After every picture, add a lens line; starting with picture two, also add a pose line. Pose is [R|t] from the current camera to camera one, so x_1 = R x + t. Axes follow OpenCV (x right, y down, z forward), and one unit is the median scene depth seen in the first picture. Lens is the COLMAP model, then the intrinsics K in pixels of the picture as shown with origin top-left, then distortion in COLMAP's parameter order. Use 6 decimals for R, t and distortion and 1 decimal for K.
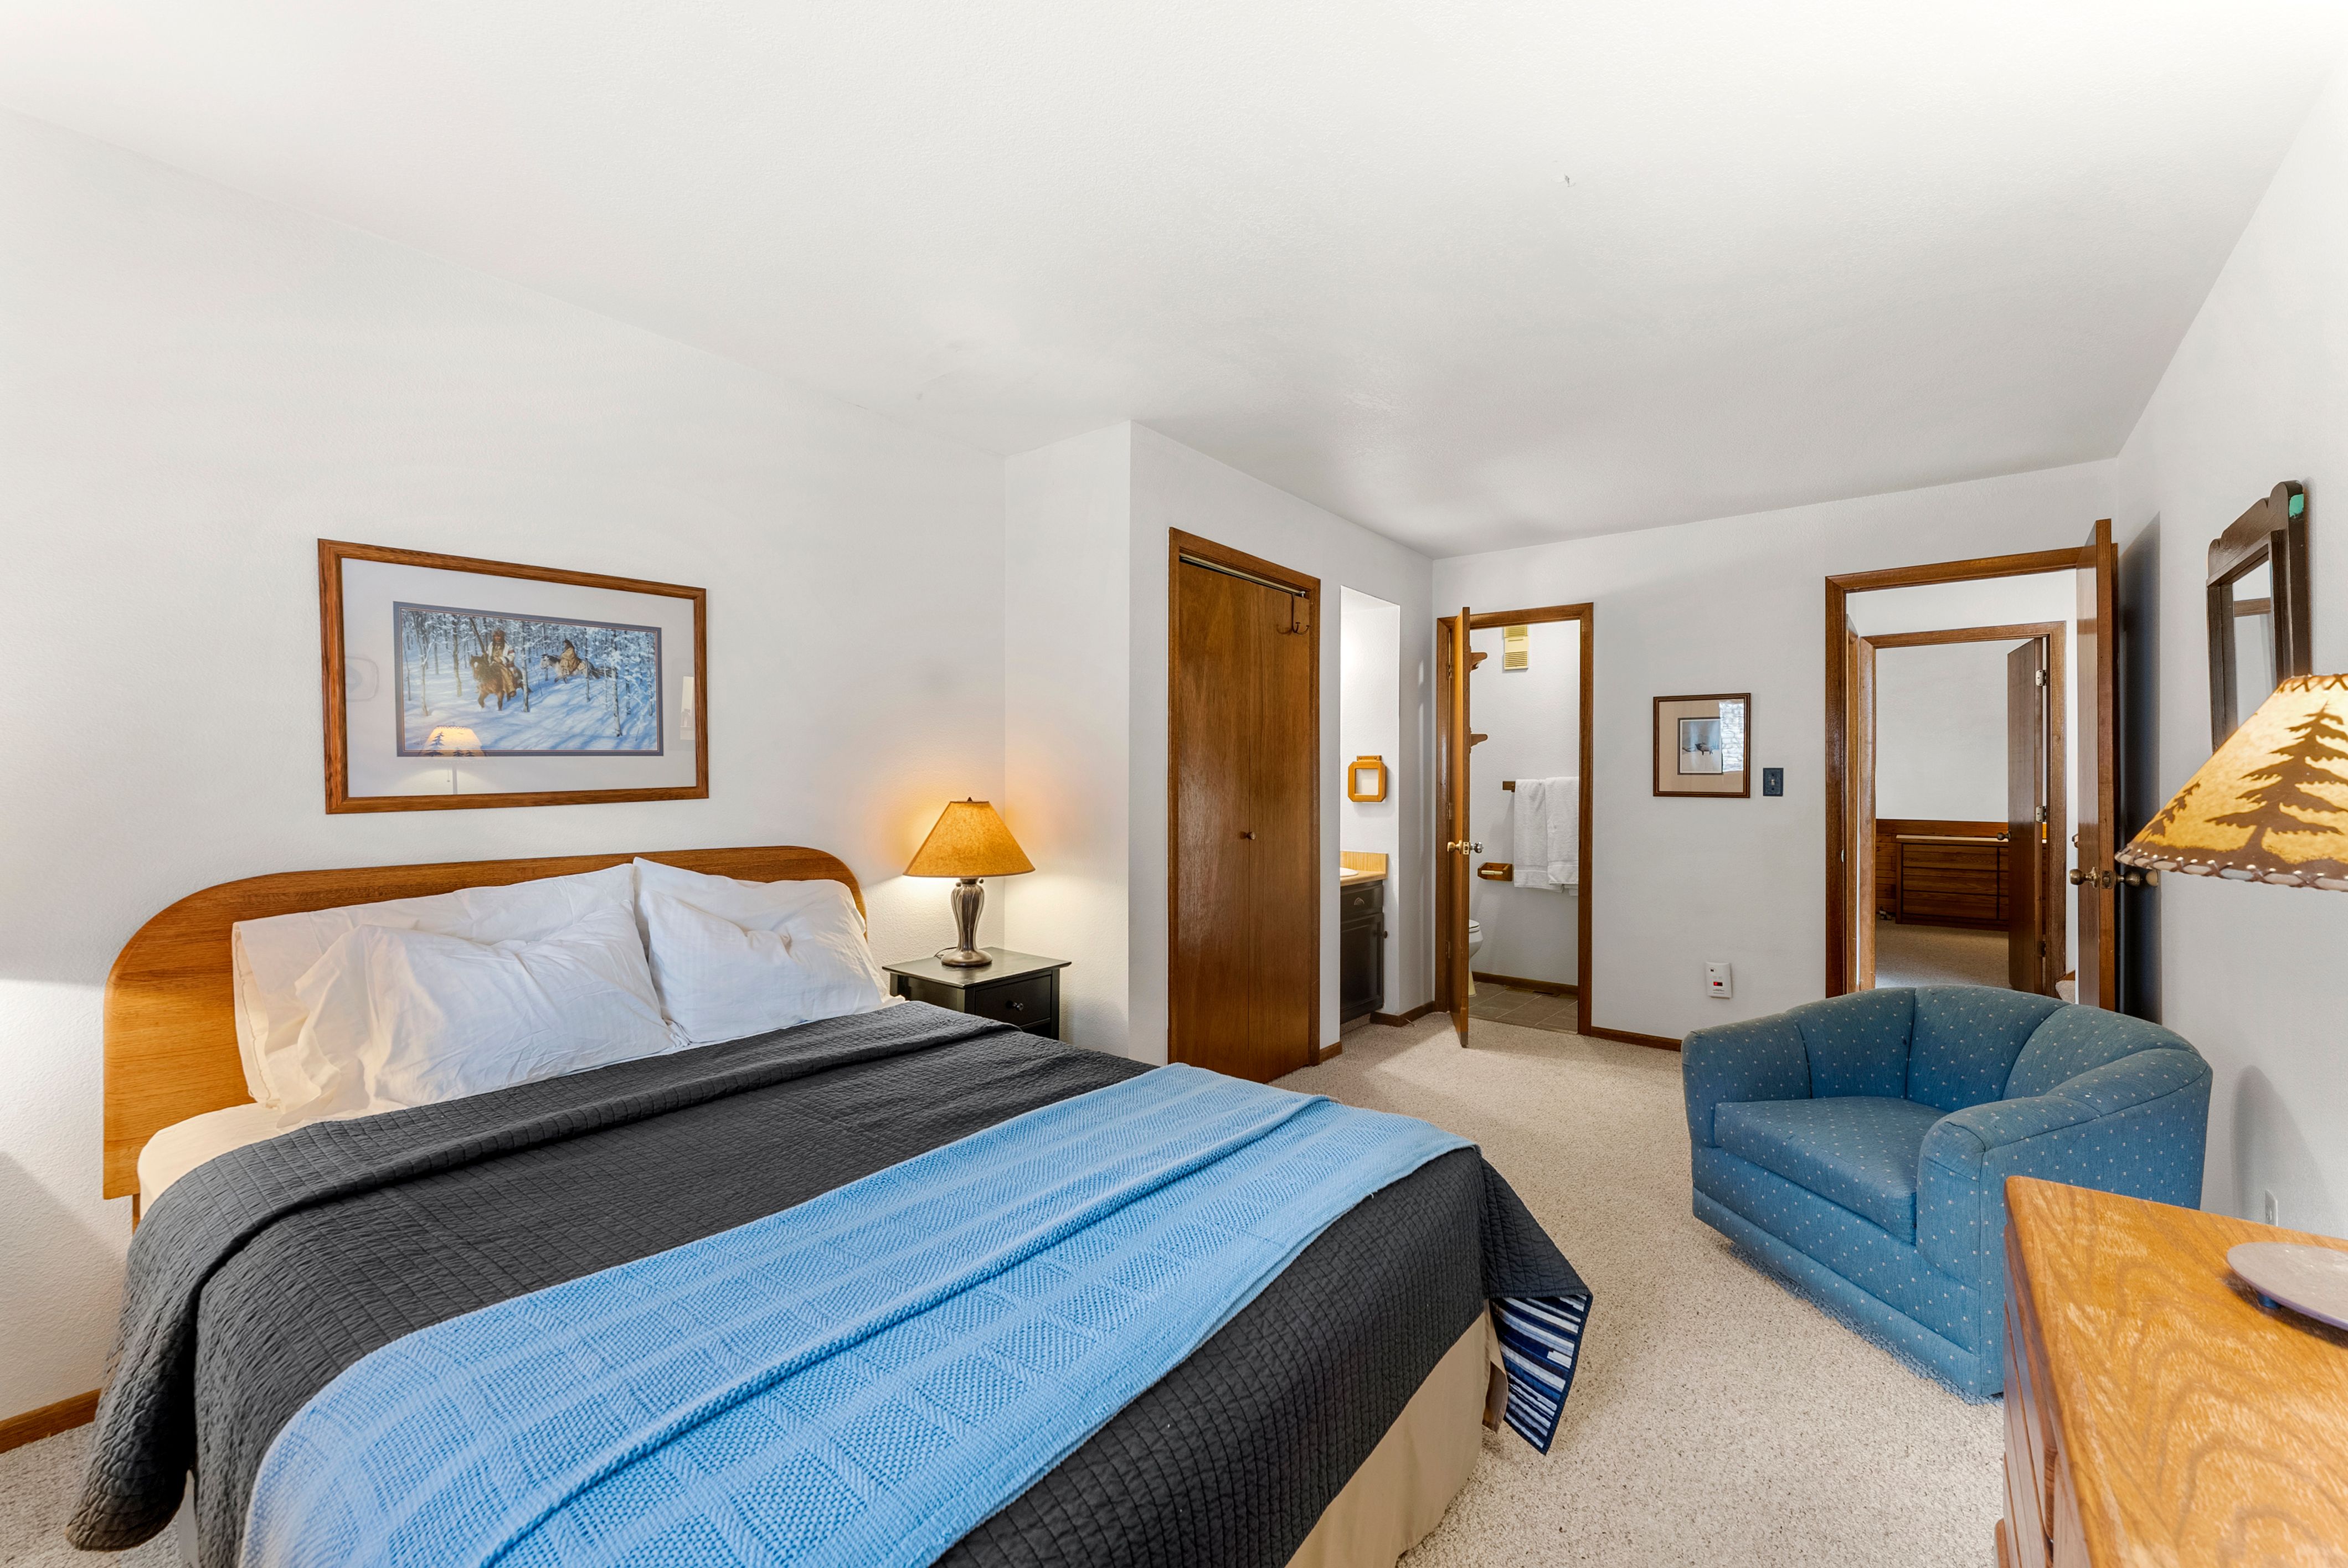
lens RADIAL K [[941.4, 0, 1174.0], [0, 941.4, 784.0], [0, 0, 1]] dist [-0.000485, 0.000026]
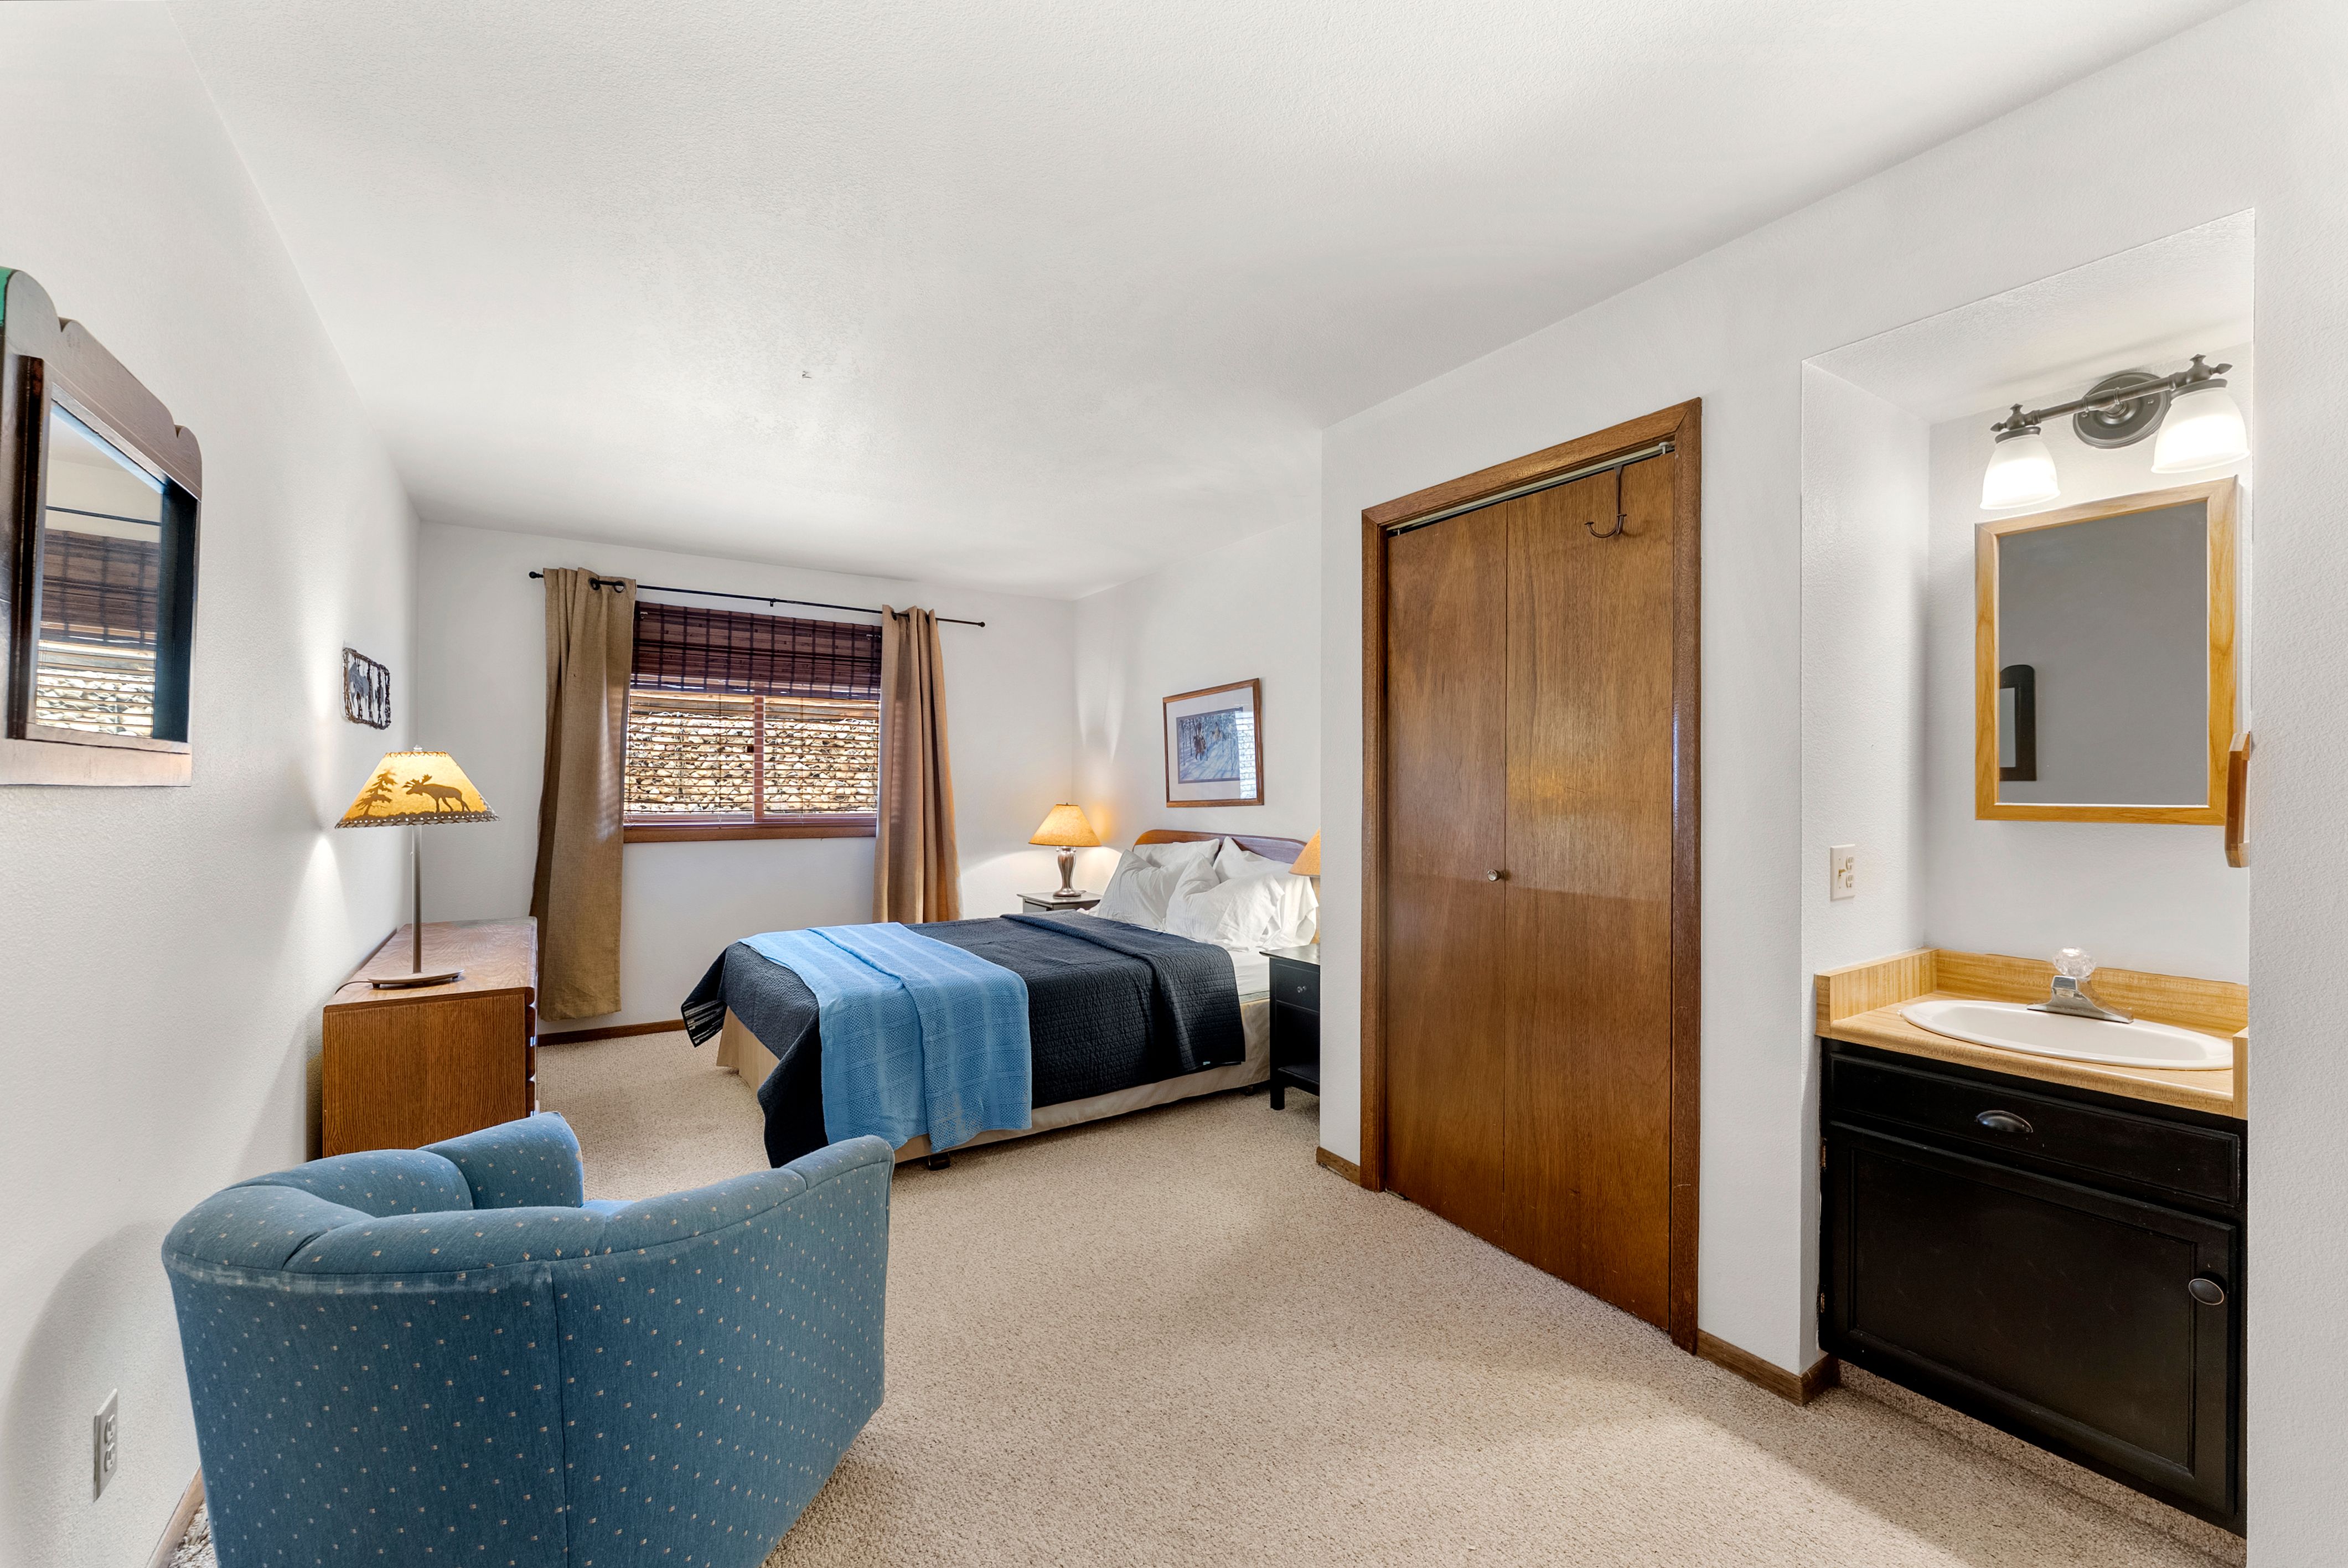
lens RADIAL K [[941.5, 0, 1174.0], [0, 941.5, 784.0], [0, 0, 1]] dist [-0.000485, 0.000026]
pose [[-0.301919, -0.012831, -0.953247, 1.116221], [-0.006843, 0.999913, -0.011292, -0.002408], [0.953309, 0.003114, -0.301980, 1.363985]]
